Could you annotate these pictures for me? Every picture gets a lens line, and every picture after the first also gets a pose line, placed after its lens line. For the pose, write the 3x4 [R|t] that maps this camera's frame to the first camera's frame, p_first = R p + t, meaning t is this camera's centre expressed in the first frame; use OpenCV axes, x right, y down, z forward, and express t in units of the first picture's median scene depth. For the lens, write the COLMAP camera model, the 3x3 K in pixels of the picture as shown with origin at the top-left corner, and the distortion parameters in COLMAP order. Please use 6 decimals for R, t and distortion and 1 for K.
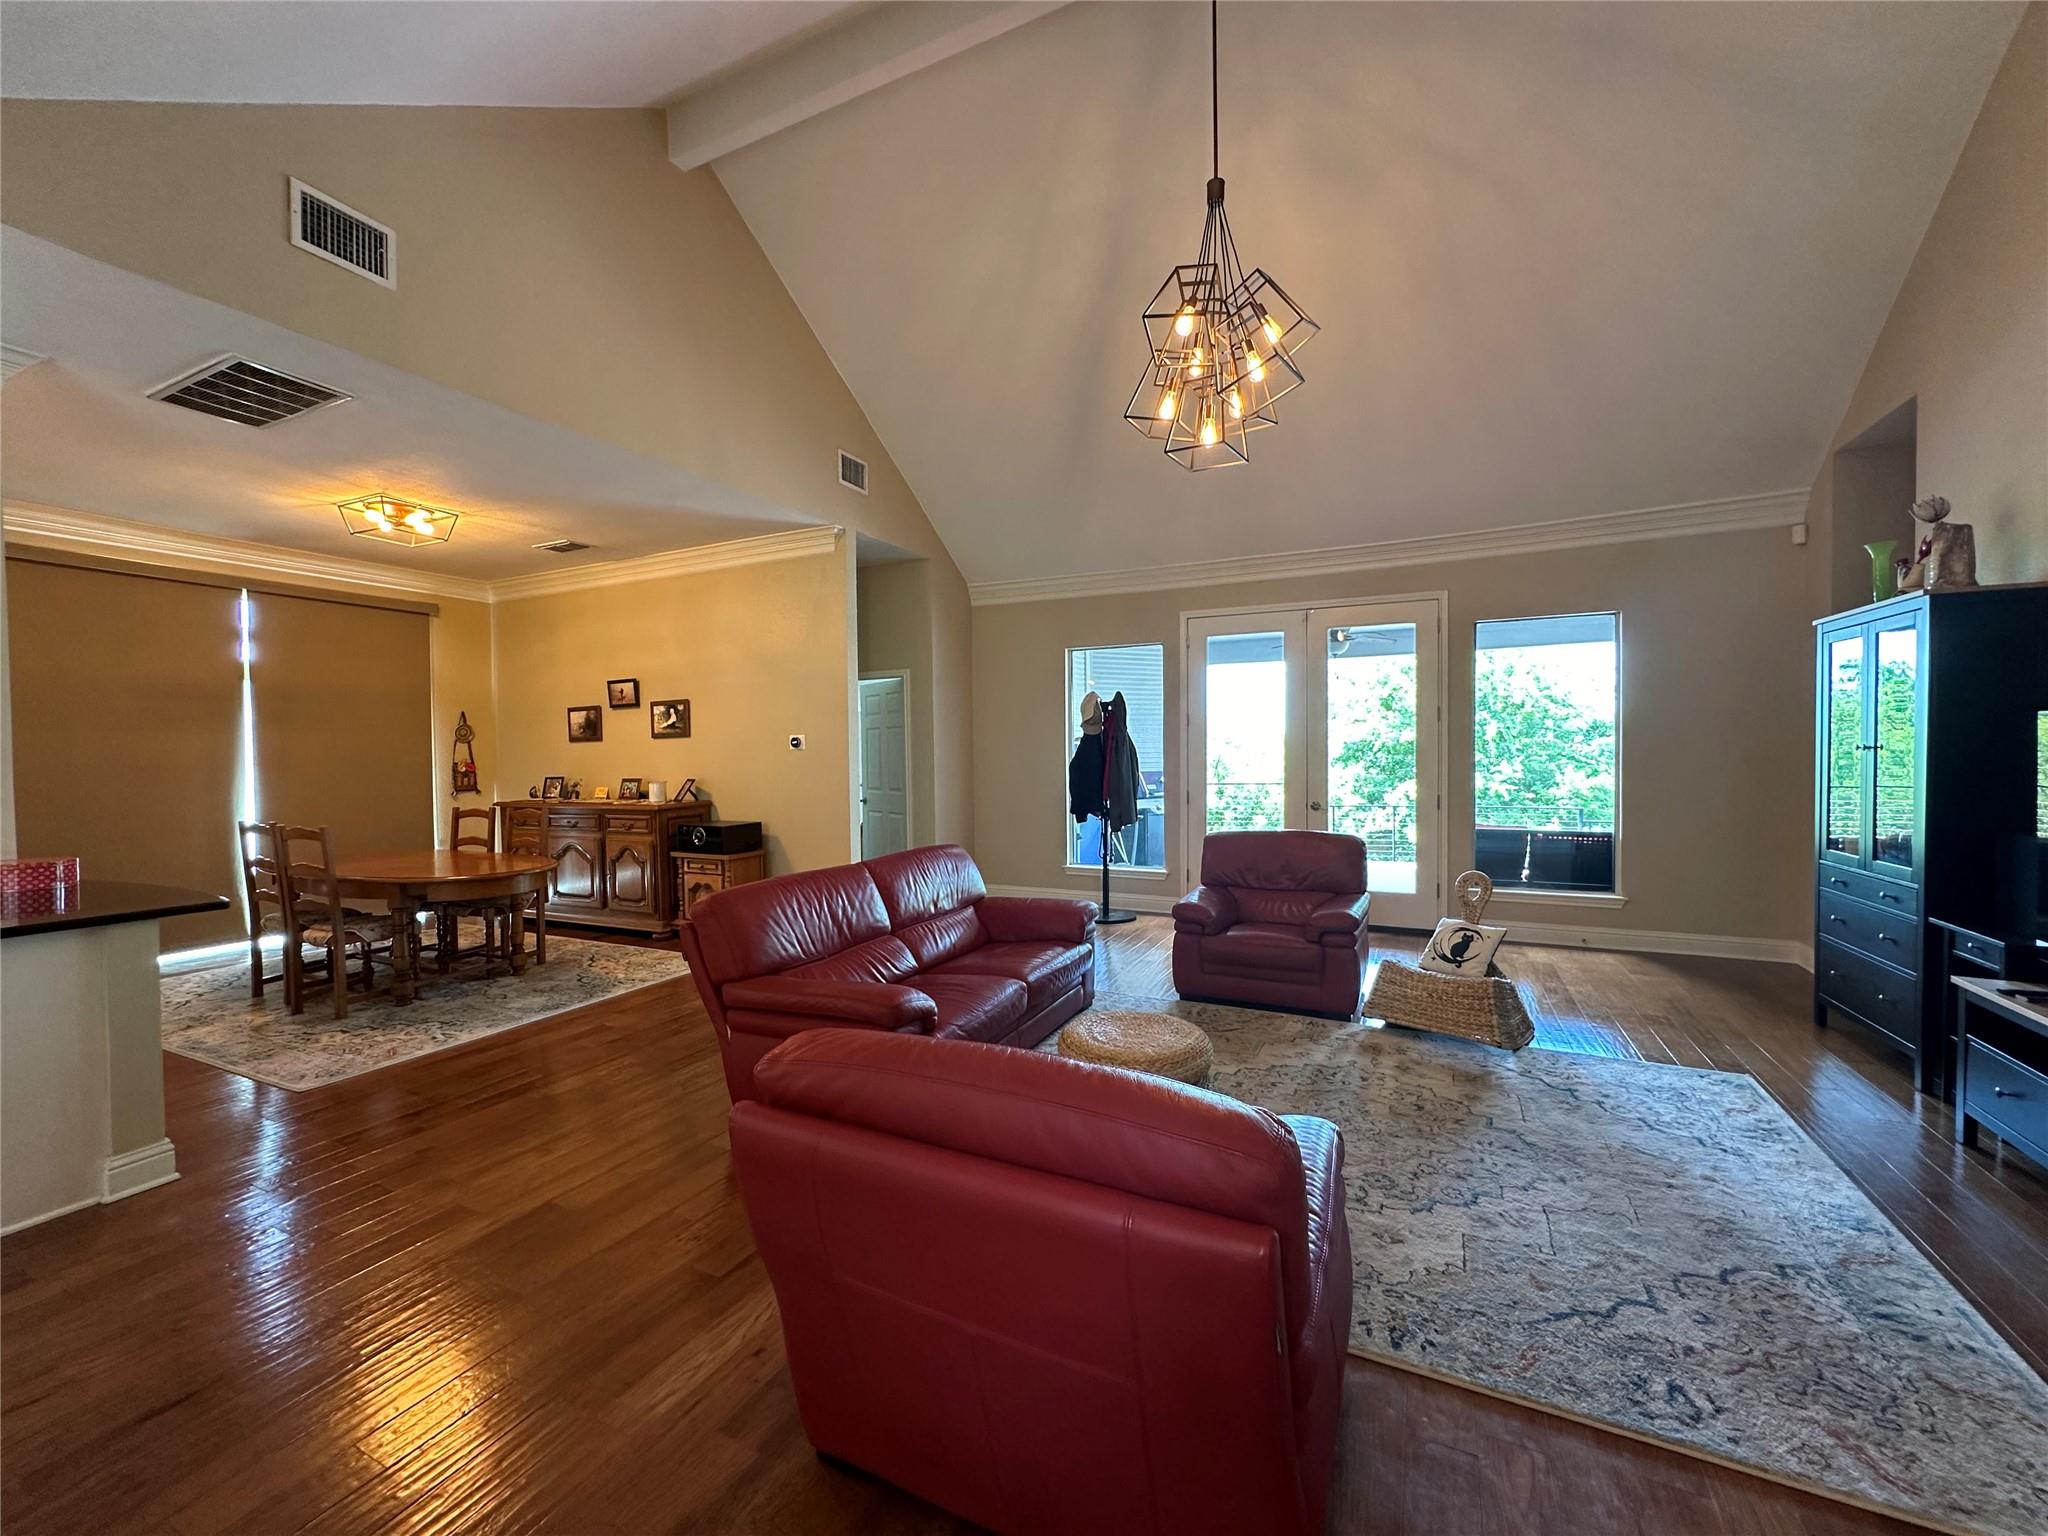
lens RADIAL K [[812.4, 0, 1015.7], [0, 812.4, 766.6], [0, 0, 1]] dist [-0.001696, 0.000197]
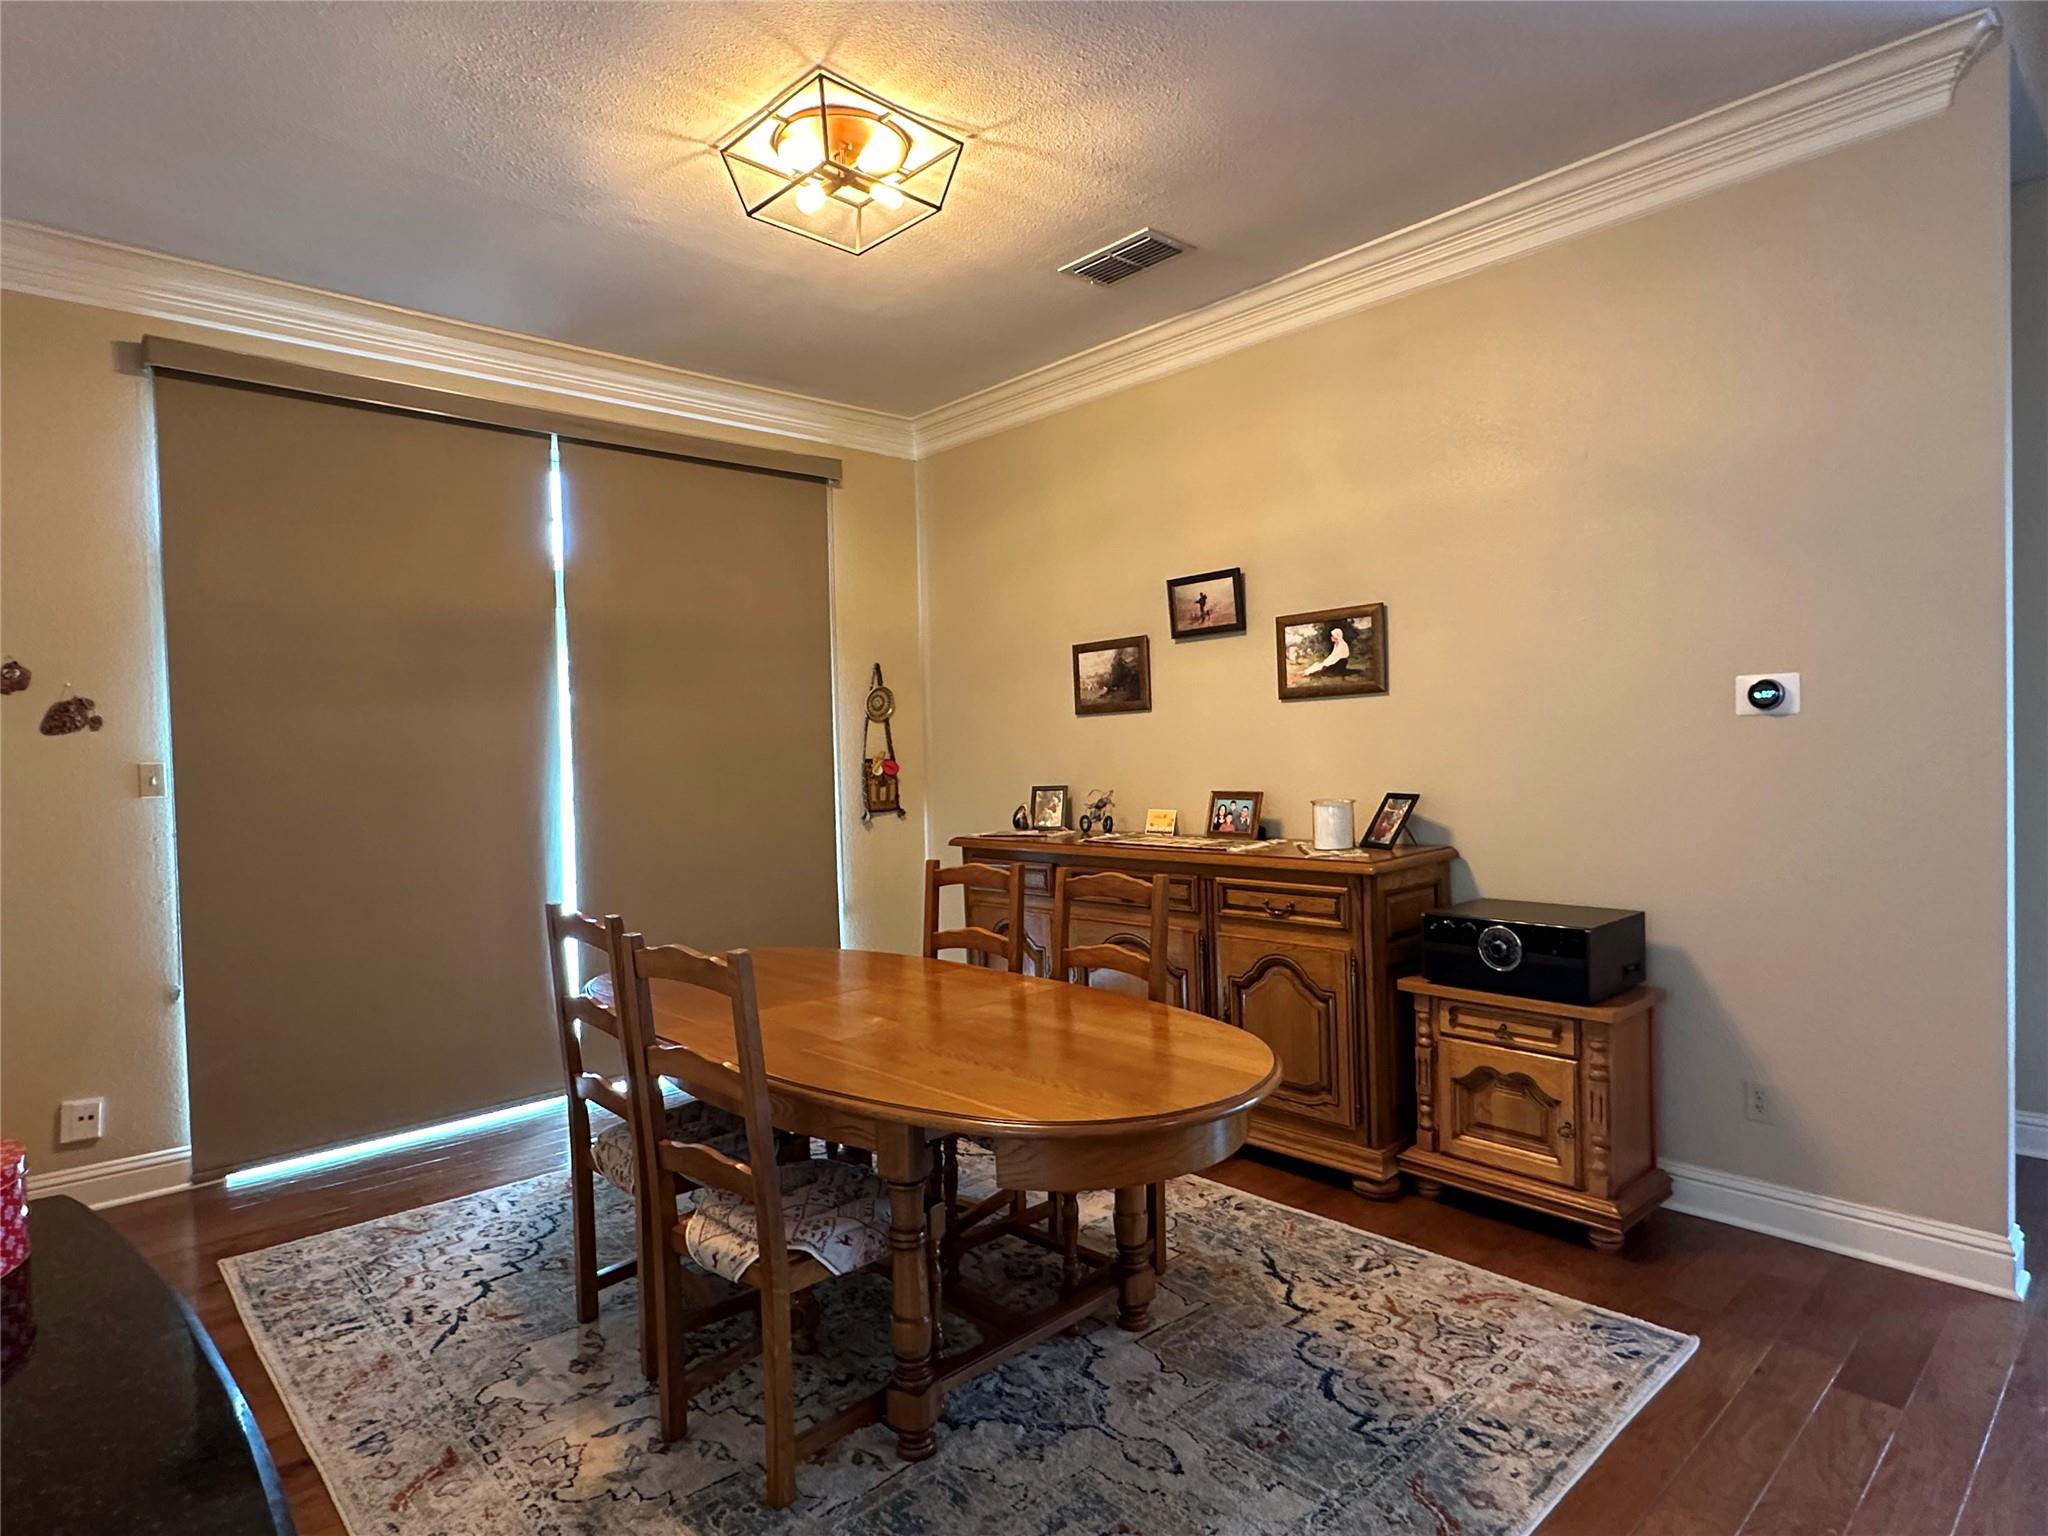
lens RADIAL K [[1120.0, 0, 1014.0], [0, 1120.0, 777.7], [0, 0, 1]] dist [-0.004285, 0.000601]
pose [[0.930113, -0.002027, -0.367268, -0.362375], [0.008450, 0.999838, 0.015881, -0.003767], [0.367177, -0.017875, 0.929979, 0.384053]]
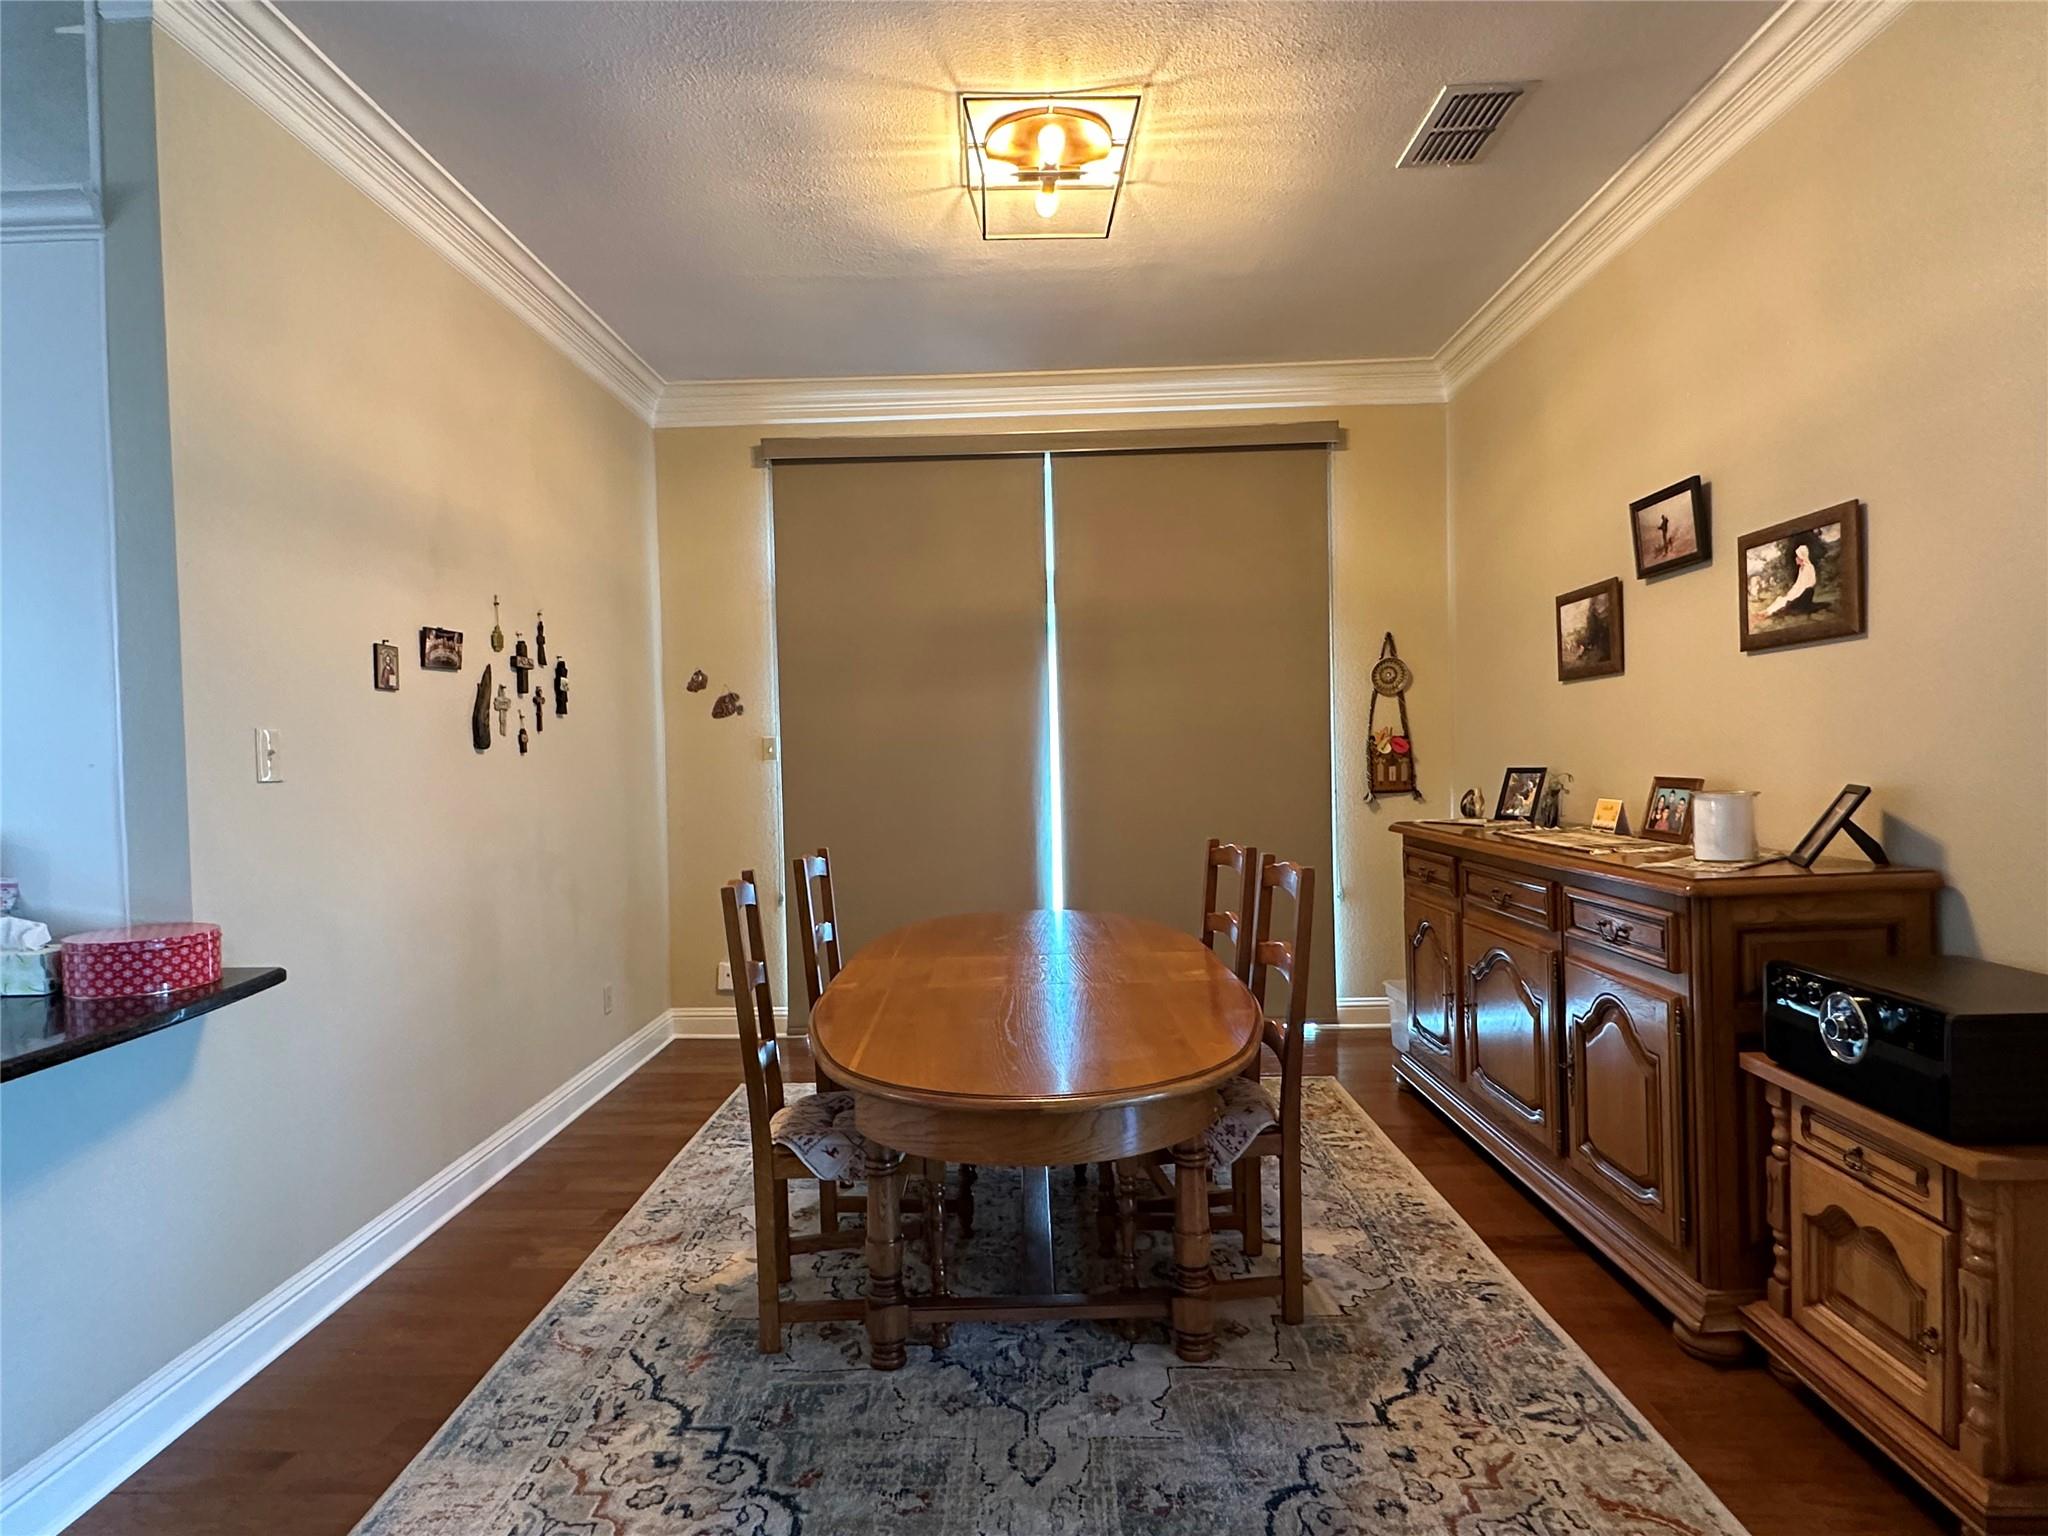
lens RADIAL K [[1120.0, 0, 1023.9], [0, 1120.0, 776.0], [0, 0, 1]] dist [-0.004285, 0.000601]
pose [[0.419949, 0.023448, -0.907245, -0.169691], [0.002990, 0.999625, 0.027220, 0.000509], [0.907543, -0.014144, 0.419721, 0.566288]]
